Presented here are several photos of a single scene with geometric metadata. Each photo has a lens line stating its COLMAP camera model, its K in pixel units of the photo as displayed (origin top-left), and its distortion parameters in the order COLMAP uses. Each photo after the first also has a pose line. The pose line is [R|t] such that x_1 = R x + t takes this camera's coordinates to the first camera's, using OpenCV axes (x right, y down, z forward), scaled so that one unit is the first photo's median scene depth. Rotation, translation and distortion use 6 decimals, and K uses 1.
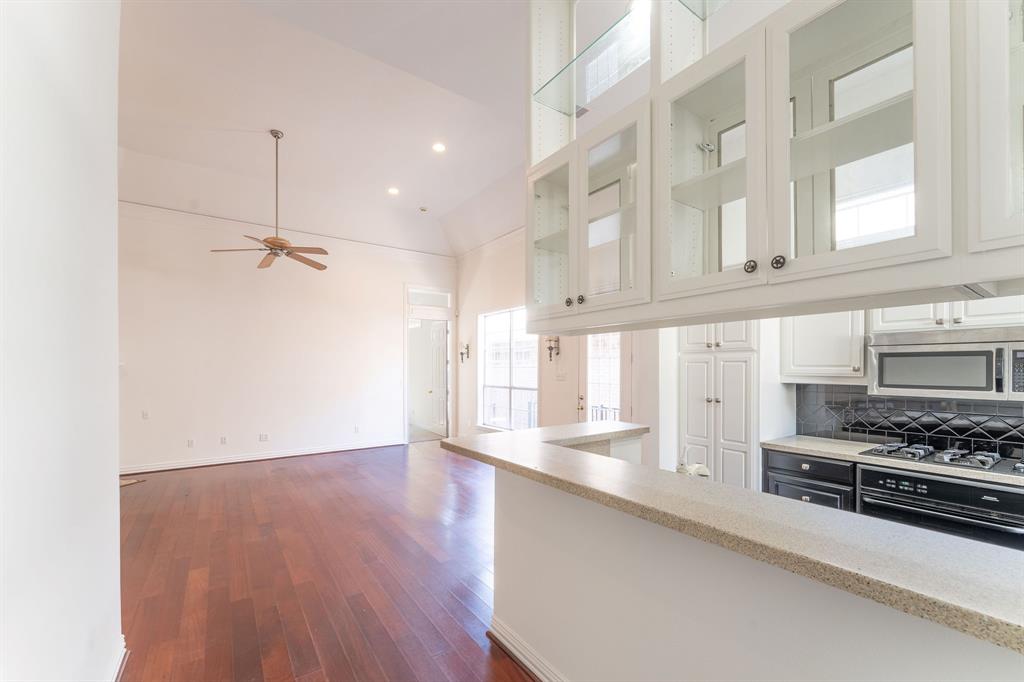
lens RADIAL K [[422.7, 0, 515.7], [0, 422.7, 366.7], [0, 0, 1]] dist [0.000582, 0.000052]
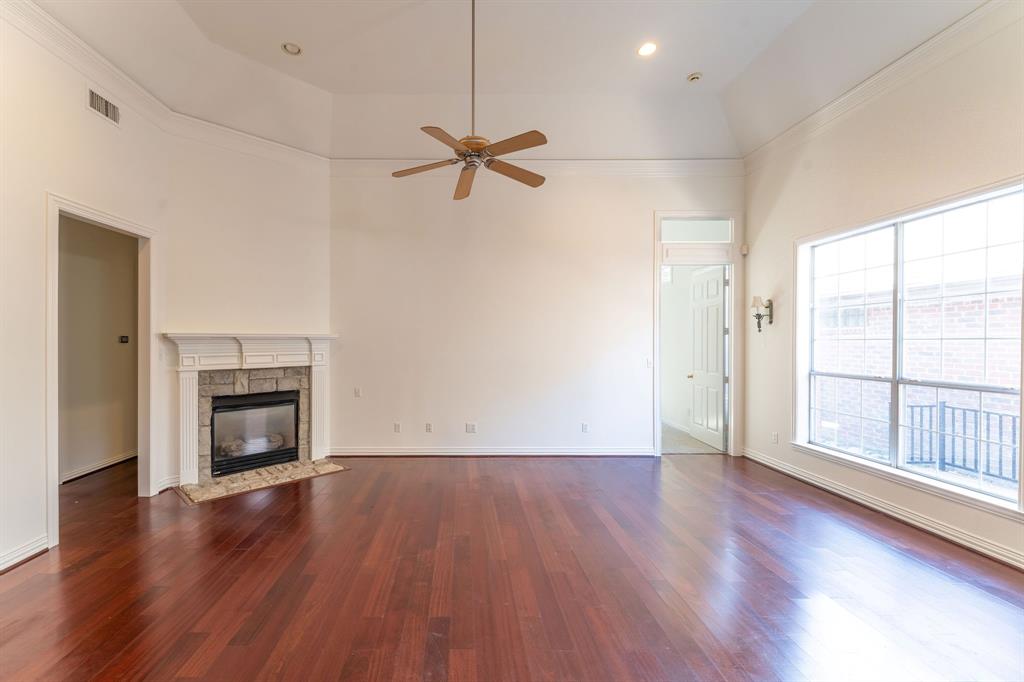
lens RADIAL K [[431.4, 0, 457.9], [0, 431.4, 342.9], [0, 0, 1]] dist [-0.000548, -0.000163]
pose [[0.813204, 0.003824, -0.581966, -0.140032], [0.000195, 0.999977, 0.006842, 0.002362], [0.581979, -0.005678, 0.813184, 0.316656]]
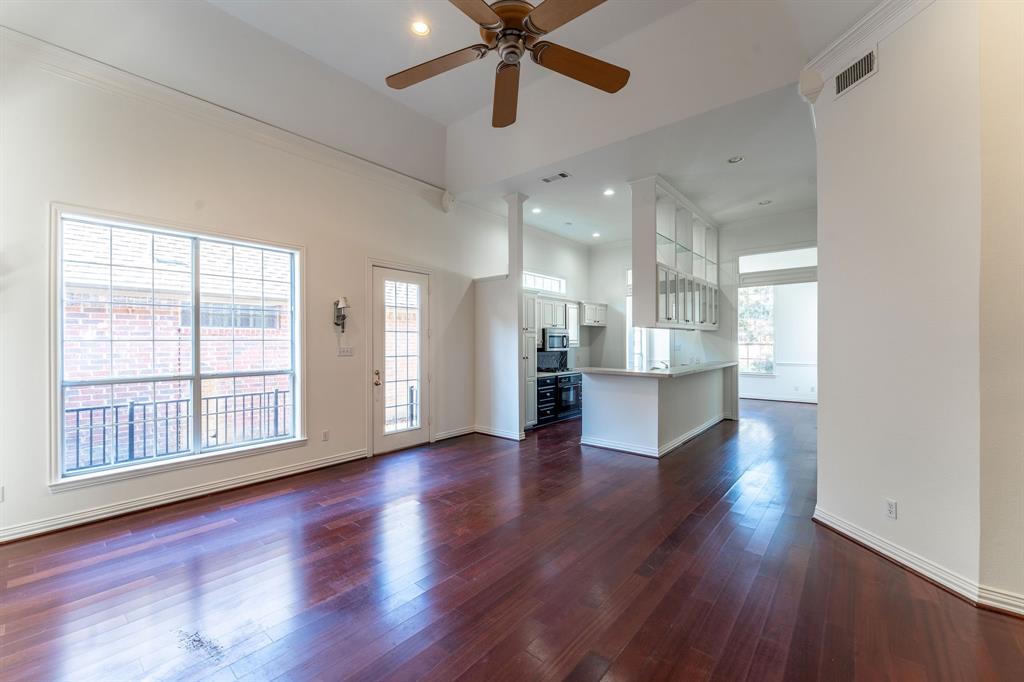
lens RADIAL K [[410.7, 0, 508.4], [0, 410.7, 341.7], [0, 0, 1]] dist [0.002501, -0.000213]
pose [[-0.251597, 0.001694, 0.967831, -0.662722], [0.000827, 0.999998, -0.001535, 0.004618], [-0.967832, 0.000414, -0.251598, 0.778100]]
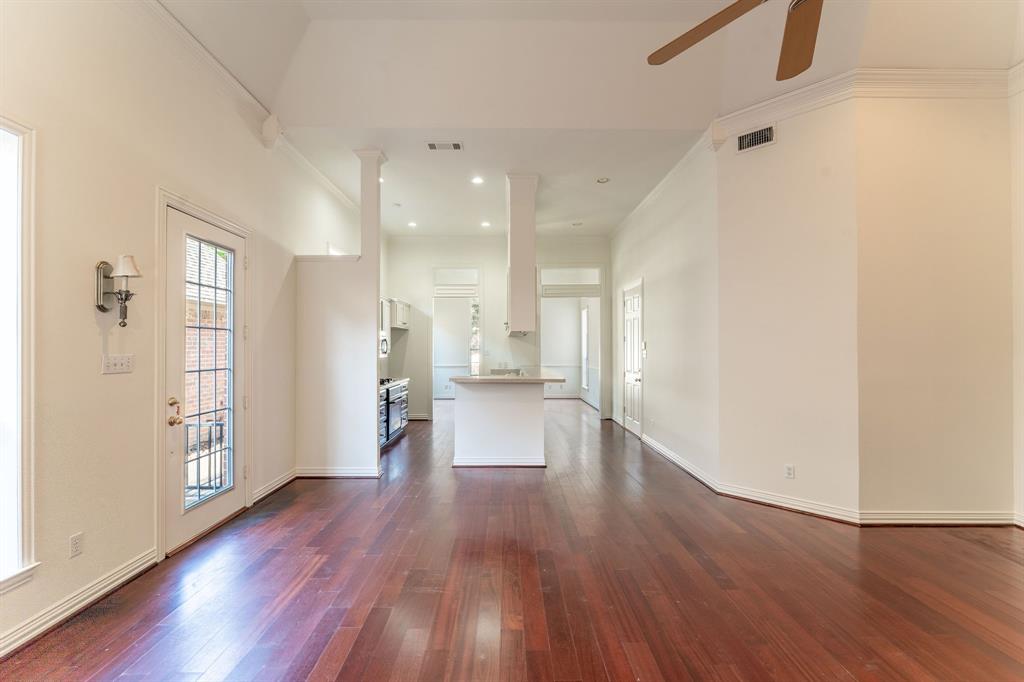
lens RADIAL K [[430.3, 0, 507.2], [0, 430.3, 341.7], [0, 0, 1]] dist [-0.001003, 0.000170]
pose [[-0.819181, 0.007733, 0.573483, -0.394763], [-0.000089, 0.999907, -0.013611, 0.005731], [-0.573535, -0.011201, -0.819105, 0.983519]]
